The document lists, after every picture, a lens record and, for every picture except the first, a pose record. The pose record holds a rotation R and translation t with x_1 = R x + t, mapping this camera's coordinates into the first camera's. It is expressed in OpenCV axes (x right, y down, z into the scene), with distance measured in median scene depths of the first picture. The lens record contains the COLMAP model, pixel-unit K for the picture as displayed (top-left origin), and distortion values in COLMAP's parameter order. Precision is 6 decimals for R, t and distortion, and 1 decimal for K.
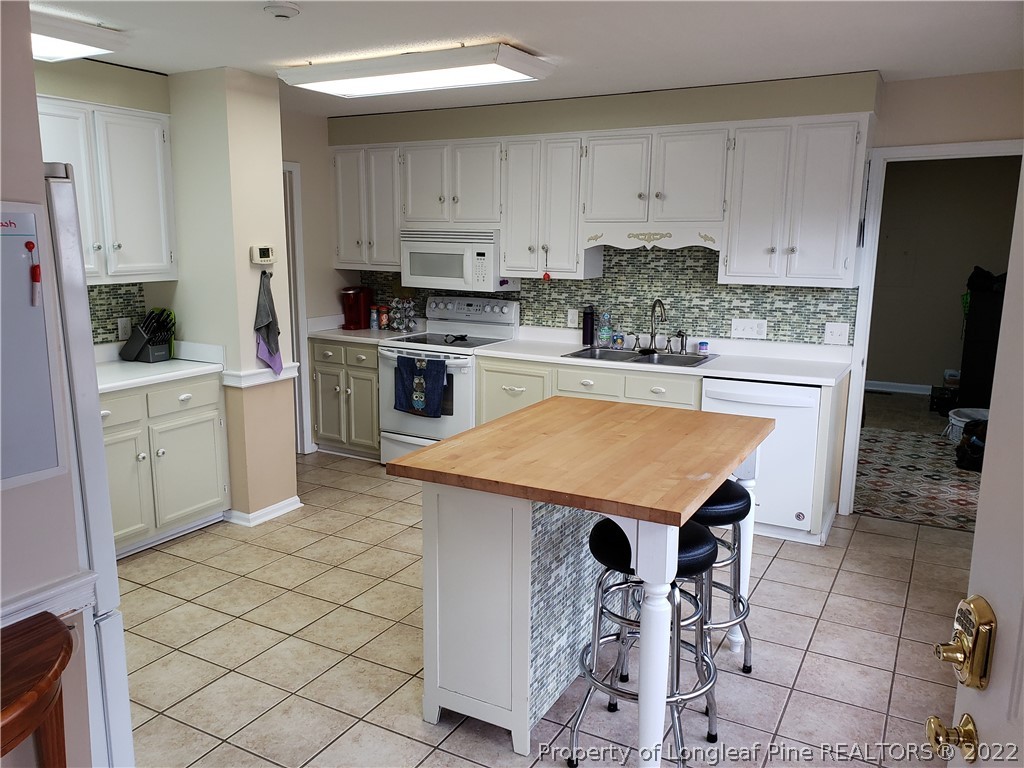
lens RADIAL K [[792.8, 0, 510.2], [0, 792.8, 370.2], [0, 0, 1]] dist [0.047372, -0.000990]
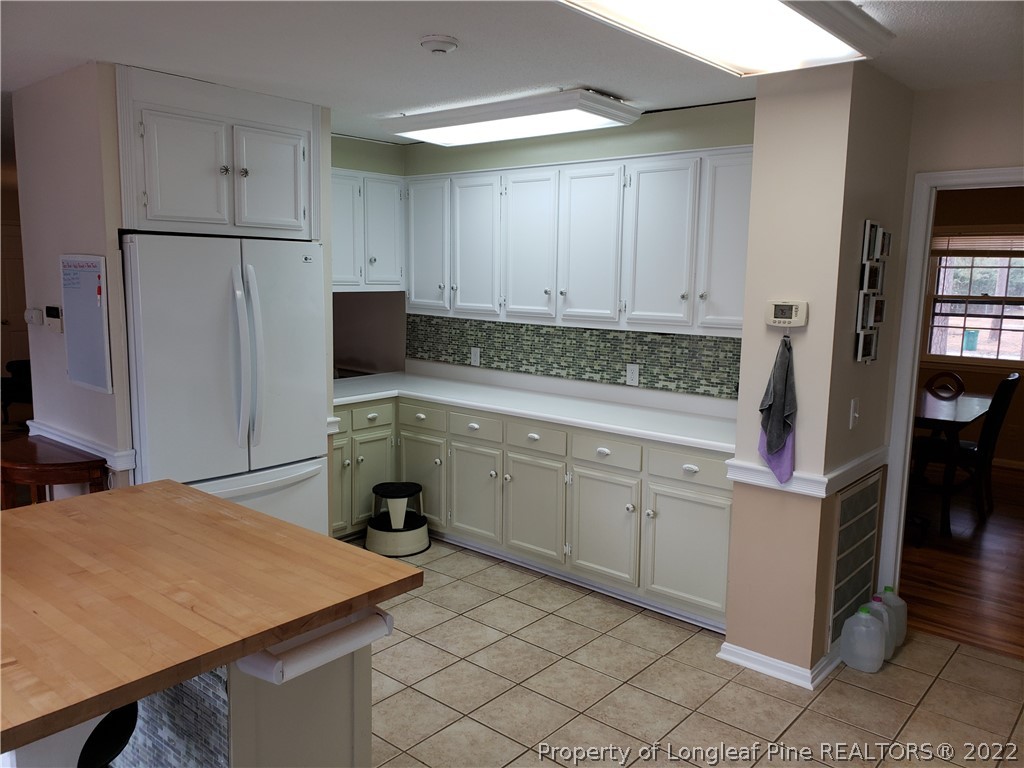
lens RADIAL K [[810.1, 0, 514.0], [0, 810.1, 354.3], [0, 0, 1]] dist [-0.001004, -0.001083]
pose [[-0.184923, 0.094554, -0.978194, 0.521545], [-0.195077, 0.972022, 0.130836, -0.177133], [0.963197, 0.215018, -0.161304, 0.997996]]
